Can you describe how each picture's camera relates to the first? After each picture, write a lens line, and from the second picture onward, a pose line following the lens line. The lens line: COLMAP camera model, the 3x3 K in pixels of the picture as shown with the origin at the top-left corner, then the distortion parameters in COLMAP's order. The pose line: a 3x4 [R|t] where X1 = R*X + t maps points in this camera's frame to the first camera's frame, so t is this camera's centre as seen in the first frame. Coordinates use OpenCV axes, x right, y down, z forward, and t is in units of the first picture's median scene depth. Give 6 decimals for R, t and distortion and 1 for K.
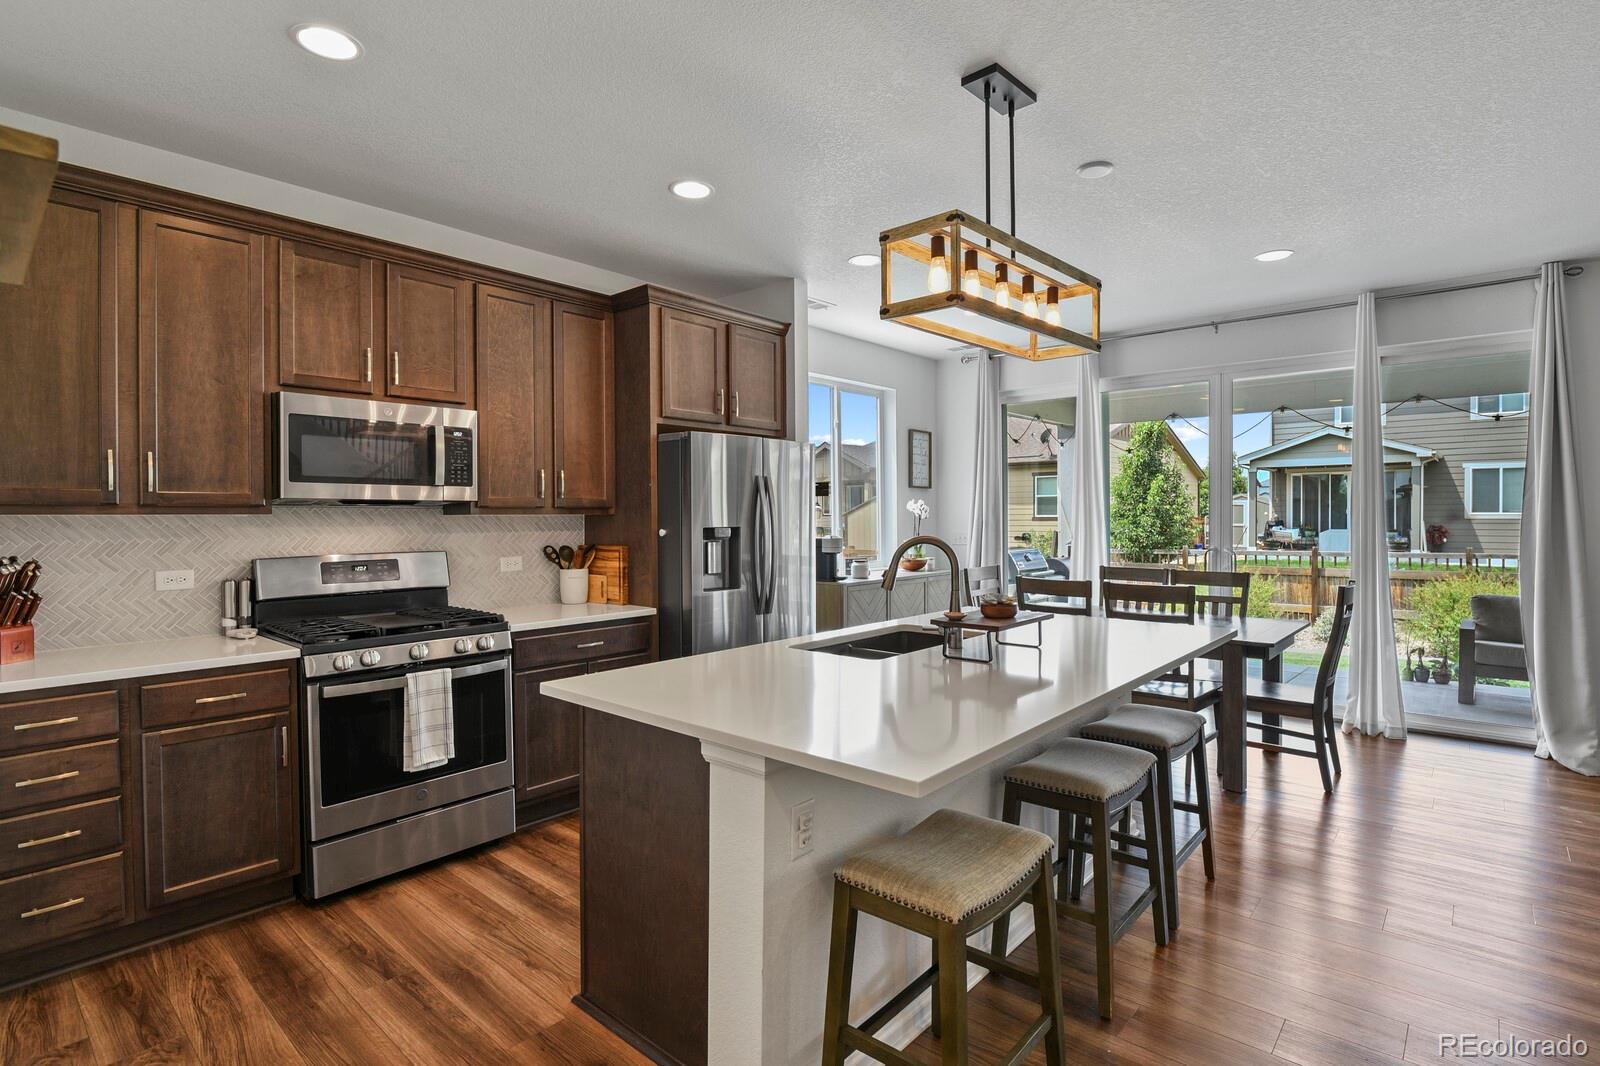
lens RADIAL K [[784.5, 0, 813.9], [0, 784.5, 521.9], [0, 0, 1]] dist [-0.009888, 0.000011]
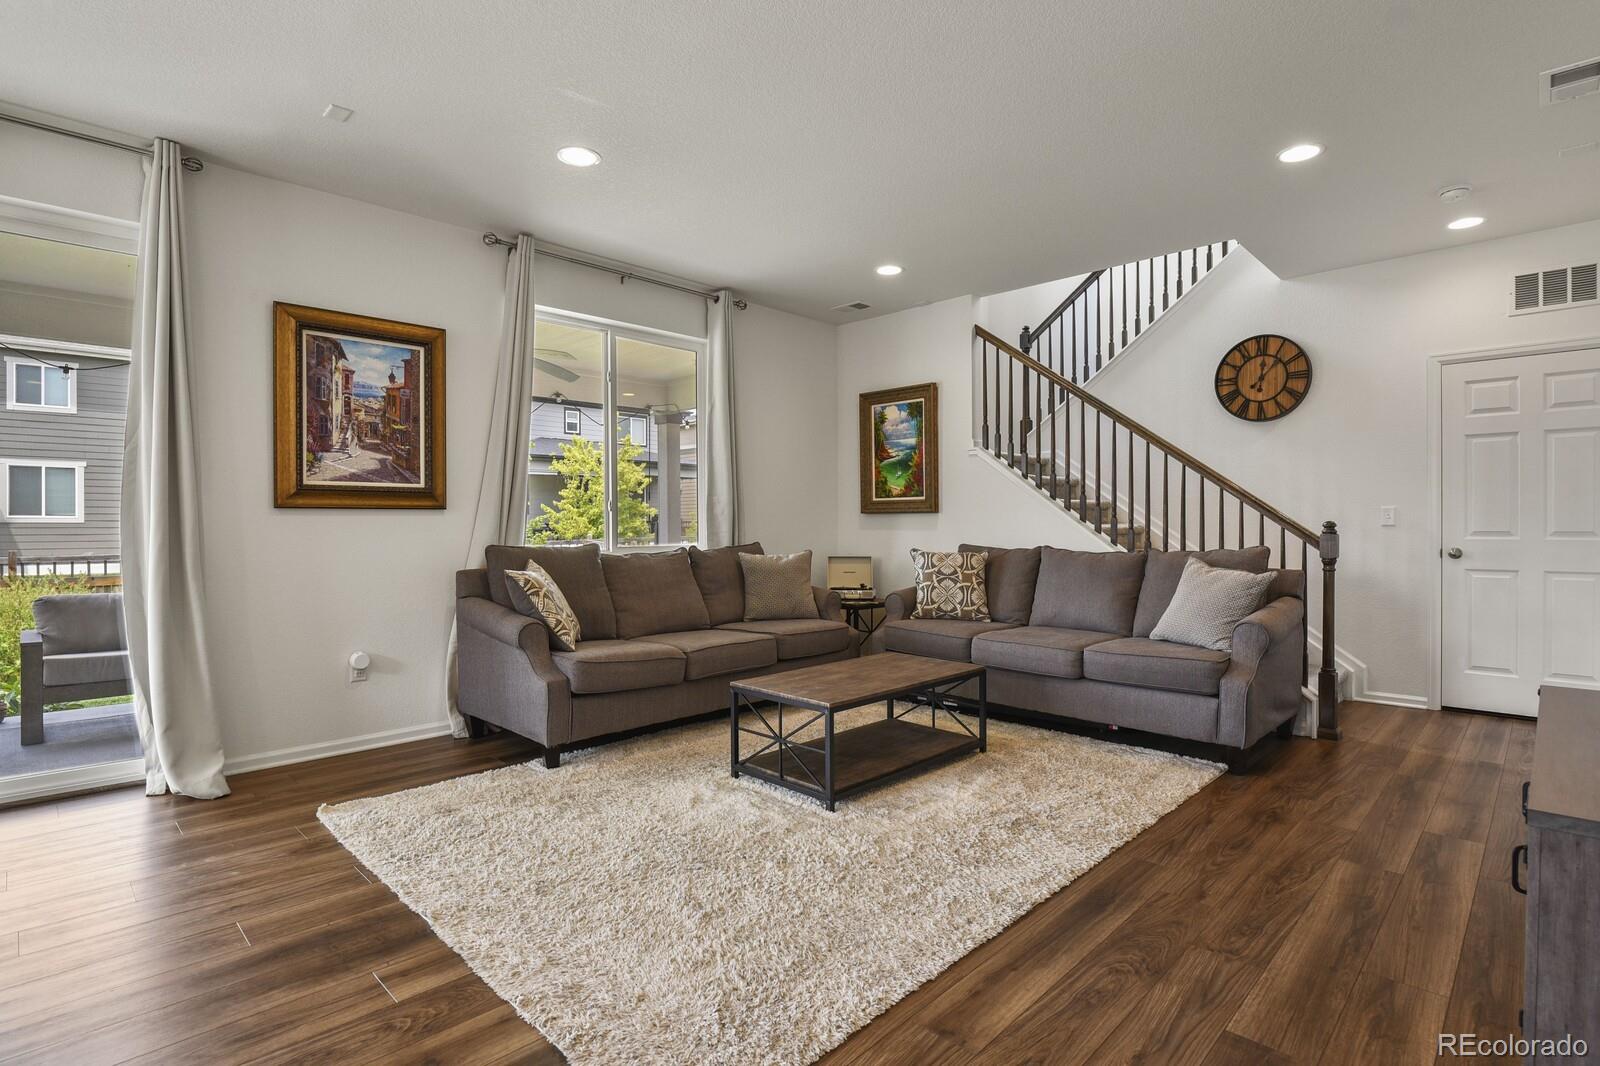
lens RADIAL K [[781.2, 0, 809.9], [0, 781.2, 527.1], [0, 0, 1]] dist [-0.015982, -0.001295]
pose [[0.057303, -0.000719, 0.998357, 0.215239], [0.008599, 0.999963, 0.000227, 0.046777], [-0.998320, 0.008572, 0.057307, 0.305389]]
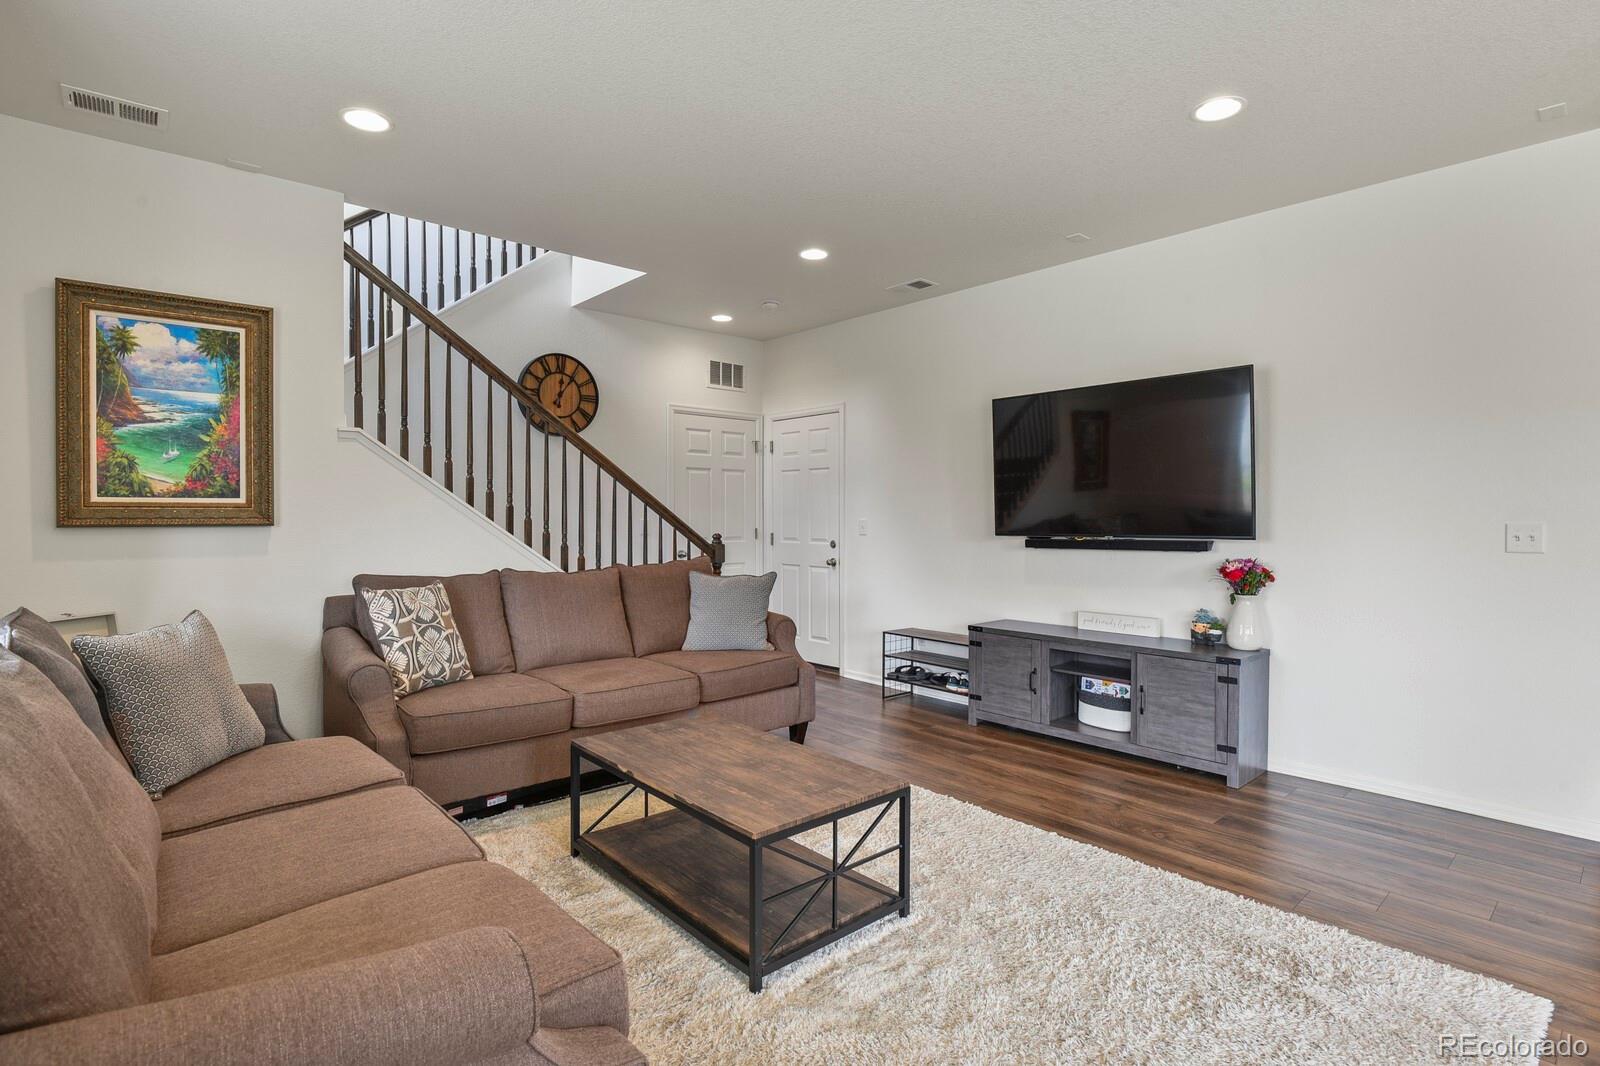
lens RADIAL K [[781.2, 0, 809.9], [0, 781.2, 527.1], [0, 0, 1]] dist [-0.015982, -0.001295]
pose [[-0.992069, 0.002802, 0.125663, 0.862085], [0.005358, 0.999785, 0.020009, 0.014702], [-0.125580, 0.020523, -0.991871, 0.844620]]
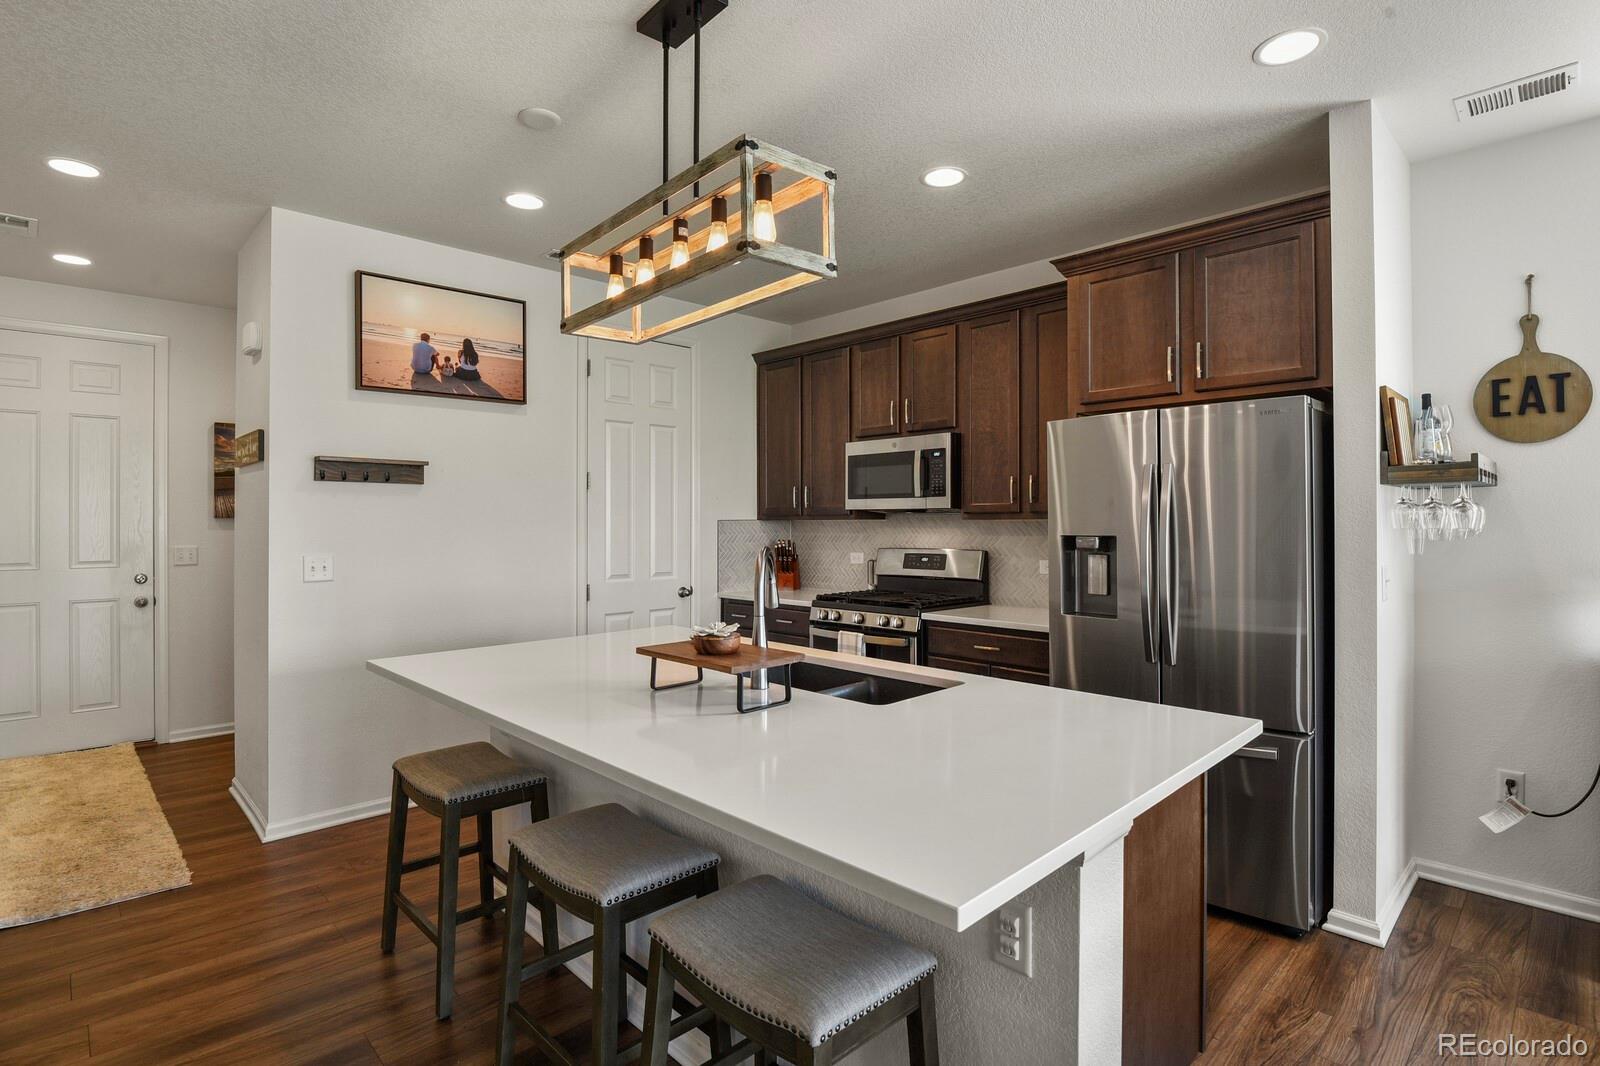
lens RADIAL K [[780.7, 0, 806.8], [0, 780.7, 520.4], [0, 0, 1]] dist [-0.017394, -0.001117]
pose [[-0.084560, 0.001930, -0.996417, 0.568953], [-0.004819, 0.999986, 0.002346, -0.007472], [0.996407, 0.005000, -0.084549, 0.657367]]
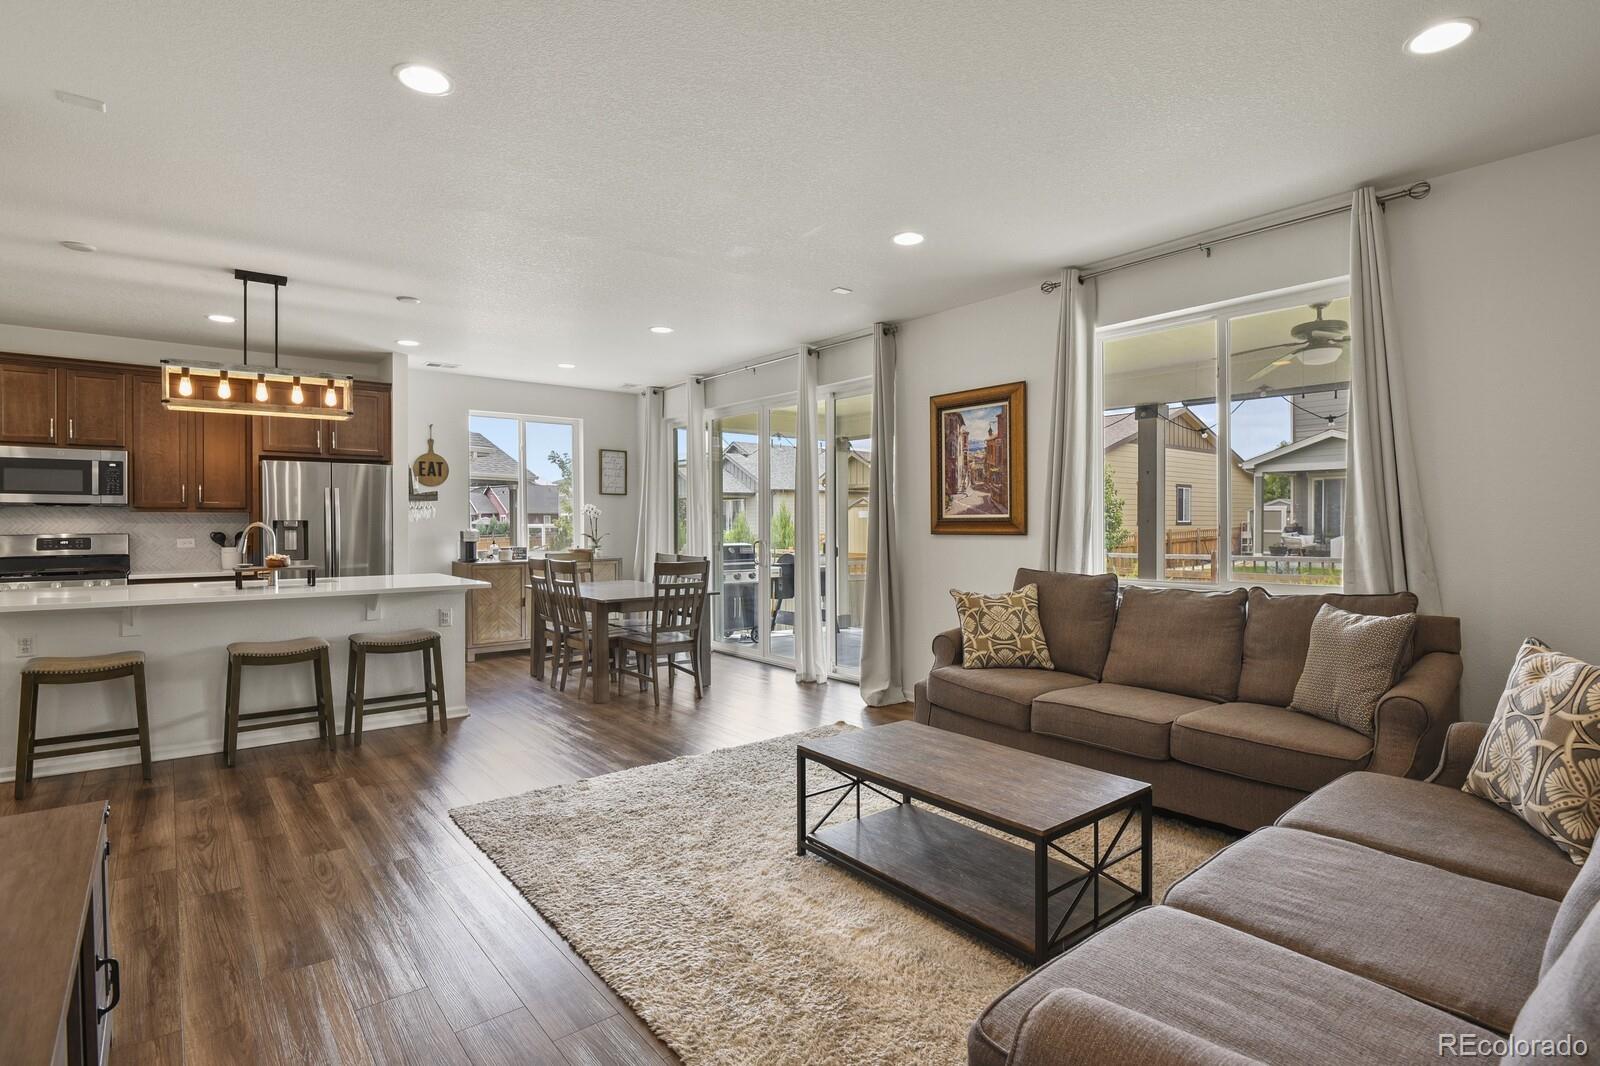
lens RADIAL K [[781.2, 0, 809.9], [0, 781.2, 527.1], [0, 0, 1]] dist [-0.015982, -0.001295]
pose [[0.986514, 0.004183, -0.163621, 0.976261], [-0.004352, 0.999990, -0.000672, 0.013773], [0.163617, 0.001375, 0.986523, -0.307947]]
